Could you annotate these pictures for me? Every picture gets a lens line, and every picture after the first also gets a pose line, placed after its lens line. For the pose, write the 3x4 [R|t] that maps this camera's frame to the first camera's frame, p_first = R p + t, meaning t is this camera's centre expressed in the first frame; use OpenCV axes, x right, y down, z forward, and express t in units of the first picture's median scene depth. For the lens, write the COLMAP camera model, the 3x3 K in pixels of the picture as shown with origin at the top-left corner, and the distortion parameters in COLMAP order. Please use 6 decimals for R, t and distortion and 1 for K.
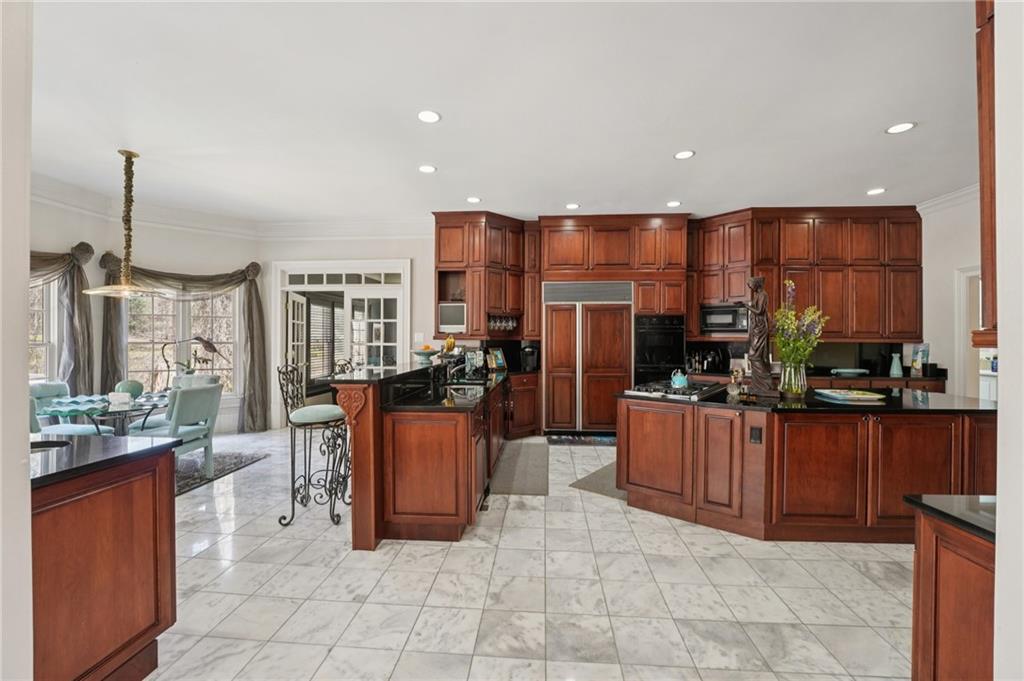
lens RADIAL K [[417.0, 0, 511.6], [0, 417.0, 341.0], [0, 0, 1]] dist [-0.026220, 0.001481]
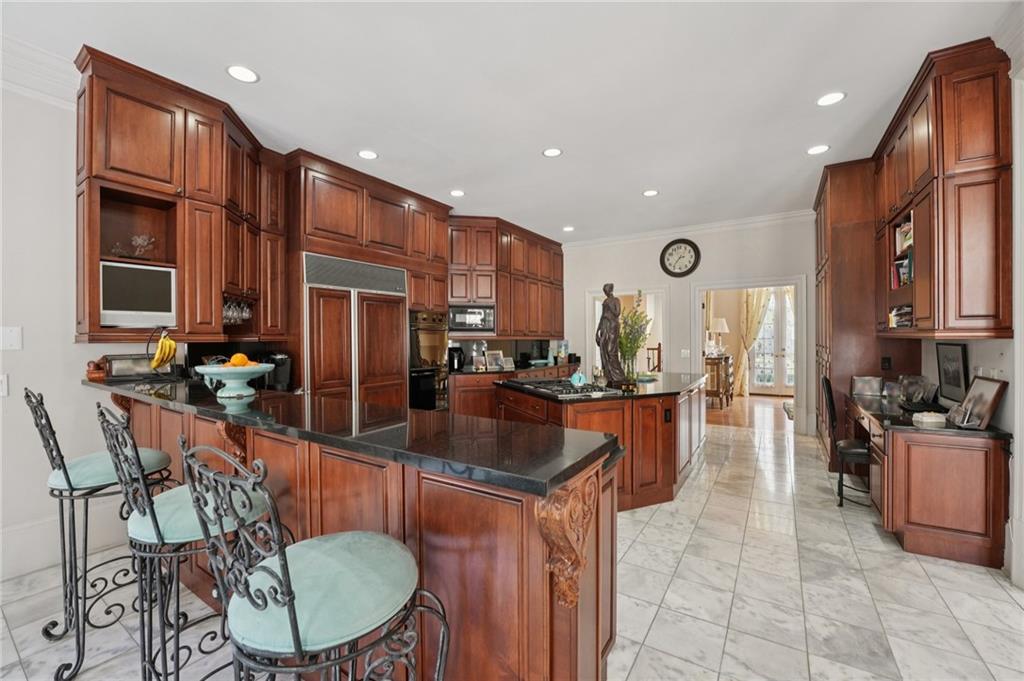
lens RADIAL K [[417.0, 0, 515.2], [0, 417.0, 339.5], [0, 0, 1]] dist [-0.026220, 0.001481]
pose [[0.470708, -0.009236, 0.882241, -0.353051], [0.012040, 0.999919, 0.004044, -0.003216], [-0.882207, 0.008718, 0.470781, 0.420154]]
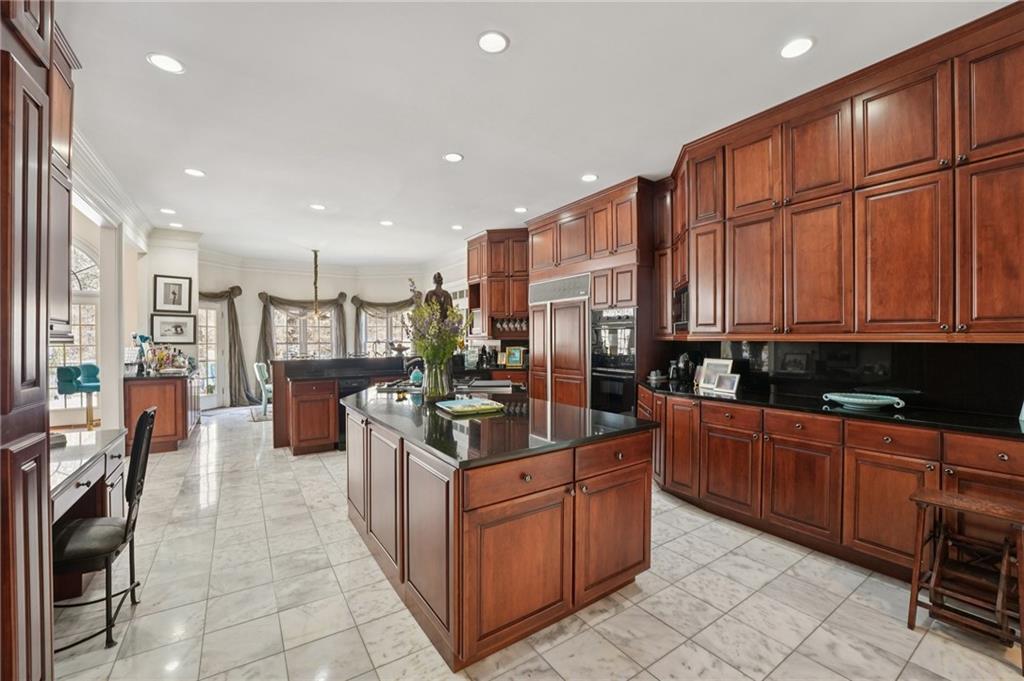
lens RADIAL K [[417.0, 0, 508.6], [0, 417.0, 341.4], [0, 0, 1]] dist [-0.026220, 0.001481]
pose [[0.607578, -0.001640, -0.794258, 0.906636], [0.002351, 0.999997, -0.000266, 0.002202], [0.794256, -0.001706, 0.607580, 0.333565]]
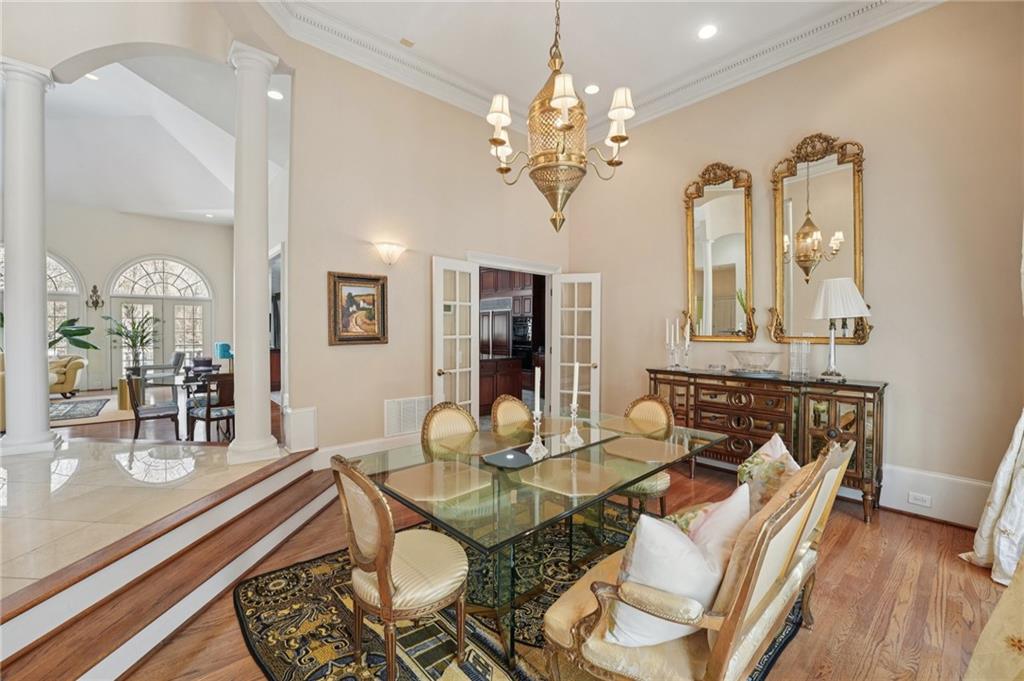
lens RADIAL K [[417.0, 0, 508.4], [0, 417.0, 336.8], [0, 0, 1]] dist [-0.026220, 0.001481]
pose [[0.712606, 0.010599, -0.701484, 1.533881], [-0.006341, 0.999942, 0.008666, 0.008856], [0.701536, -0.001727, 0.712632, -0.255738]]
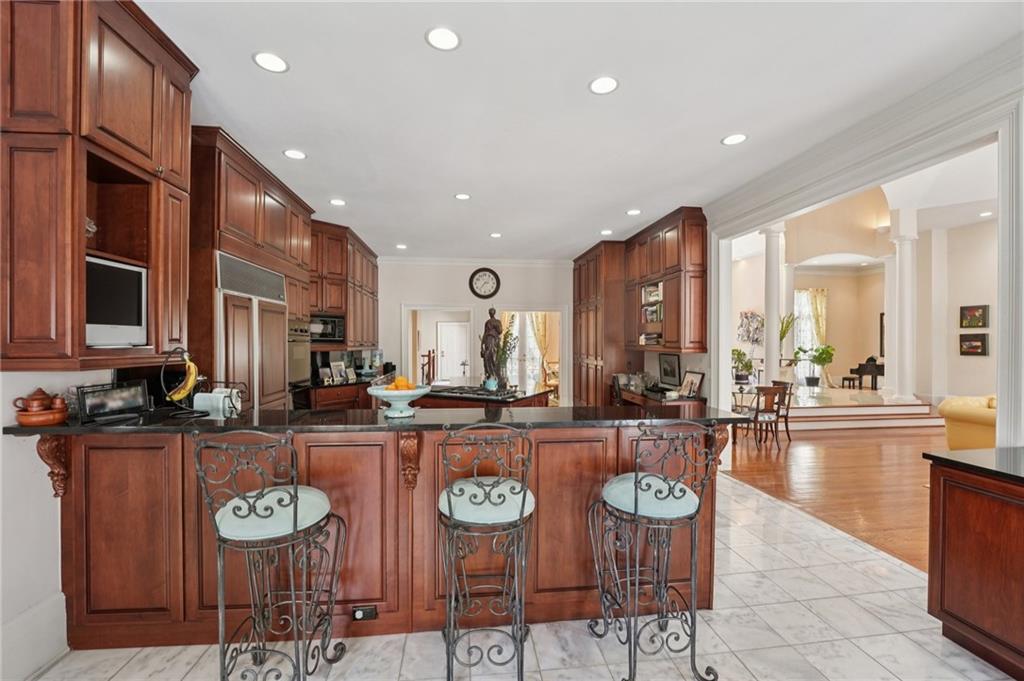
lens RADIAL K [[417.0, 0, 517.2], [0, 417.0, 345.3], [0, 0, 1]] dist [-0.026220, 0.001481]
pose [[-0.206206, -0.011649, 0.978439, -0.546743], [0.002519, 0.999920, 0.012435, -0.024917], [-0.978505, 0.005028, -0.206160, 0.753741]]
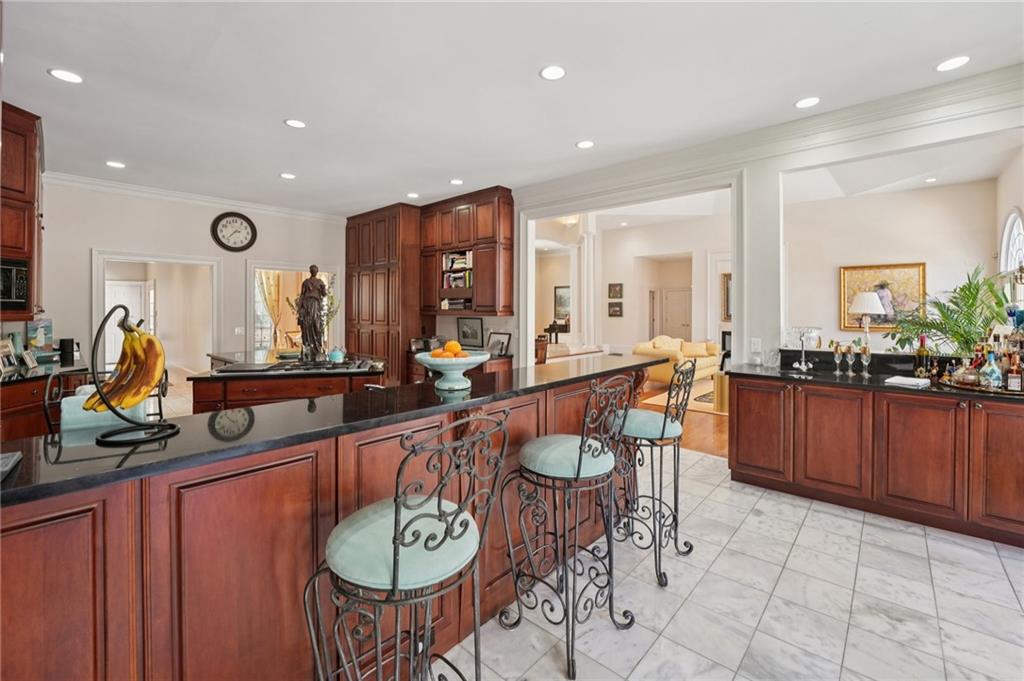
lens RADIAL K [[417.0, 0, 516.2], [0, 417.0, 309.8], [0, 0, 1]] dist [-0.026220, 0.001481]
pose [[-0.795997, -0.003581, 0.605289, -0.389534], [0.000718, 0.999976, 0.006861, -0.018428], [-0.605300, 0.005896, -0.795976, 0.996508]]
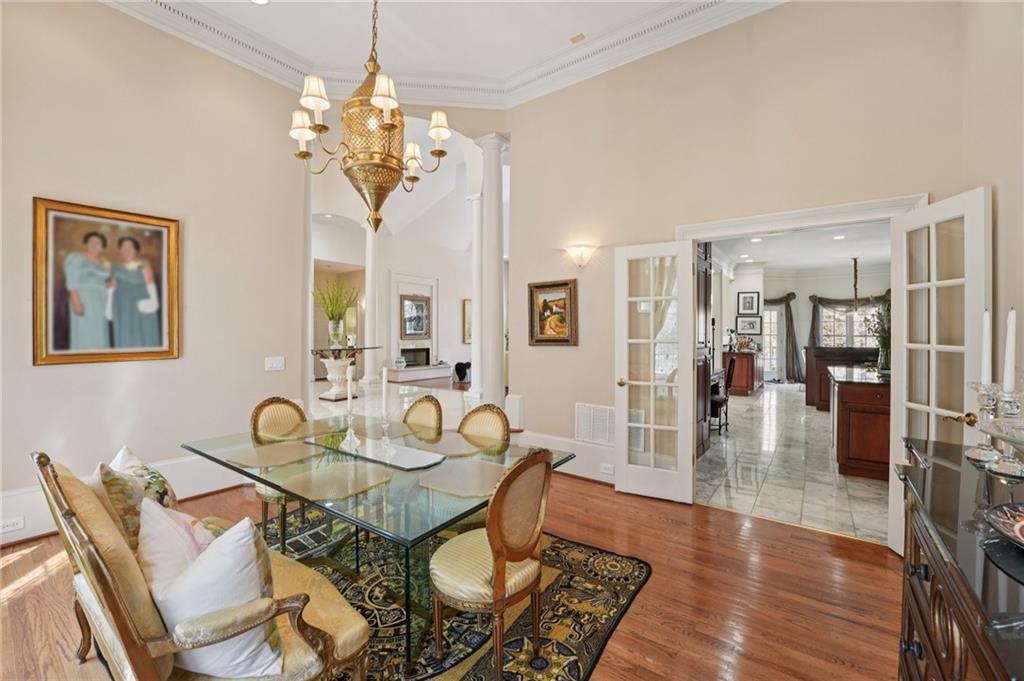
lens RADIAL K [[417.0, 0, 513.5], [0, 417.0, 332.4], [0, 0, 1]] dist [-0.026220, 0.001481]
pose [[-0.533448, -0.004261, -0.845822, 1.547255], [-0.008394, 0.999965, 0.000256, 0.005365], [0.845791, 0.007236, -0.533465, 0.384061]]
